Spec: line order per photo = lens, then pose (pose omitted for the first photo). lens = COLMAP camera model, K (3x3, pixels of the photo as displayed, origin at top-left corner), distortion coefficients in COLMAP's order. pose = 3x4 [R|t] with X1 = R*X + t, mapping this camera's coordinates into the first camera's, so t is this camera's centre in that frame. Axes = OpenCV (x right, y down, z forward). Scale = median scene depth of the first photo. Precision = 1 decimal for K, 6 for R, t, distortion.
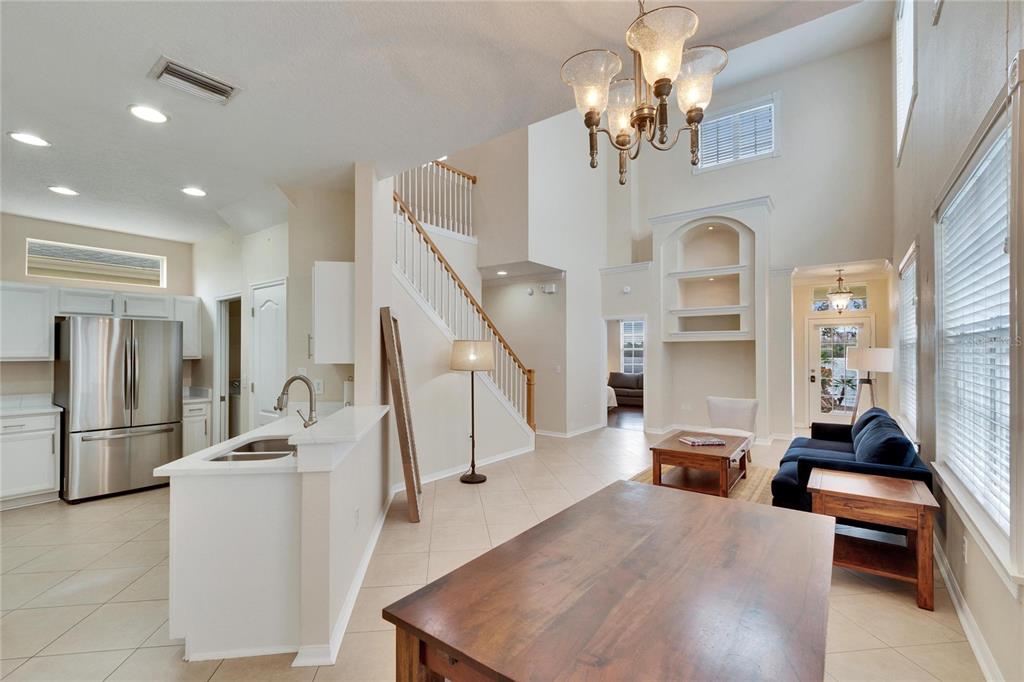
lens RADIAL K [[451.3, 0, 497.7], [0, 451.3, 347.5], [0, 0, 1]] dist [-0.000431, 0.000135]
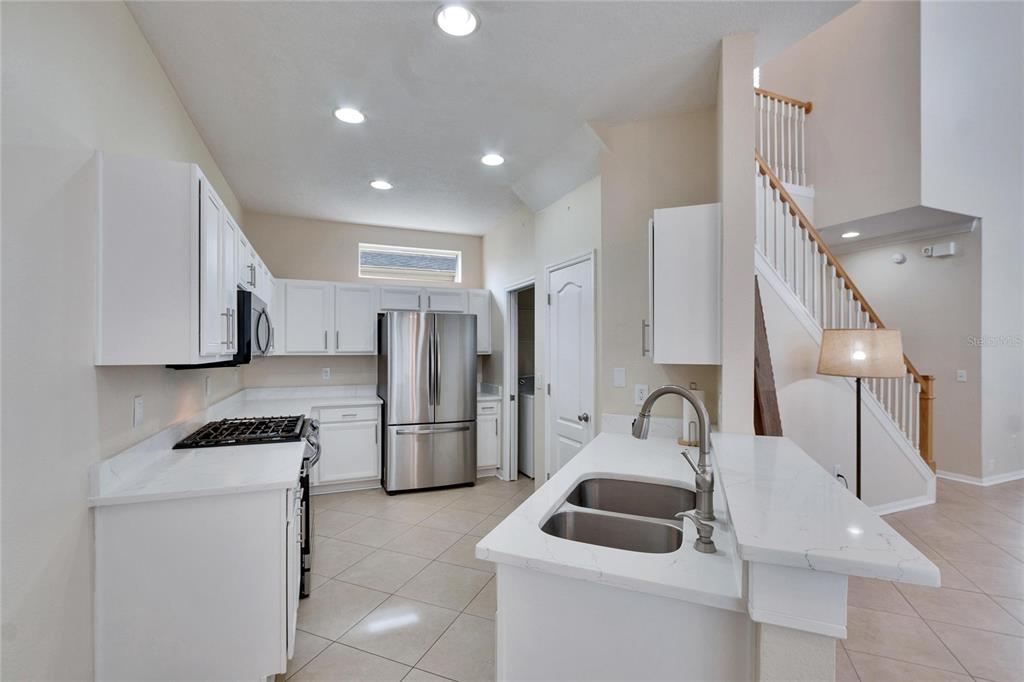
lens RADIAL K [[451.3, 0, 497.7], [0, 451.3, 347.5], [0, 0, 1]] dist [-0.000431, 0.000135]
pose [[0.860687, 0.001597, -0.509133, -0.186710], [0.002607, 0.999968, 0.007544, 0.004408], [0.509129, -0.007820, 0.860655, 0.216817]]
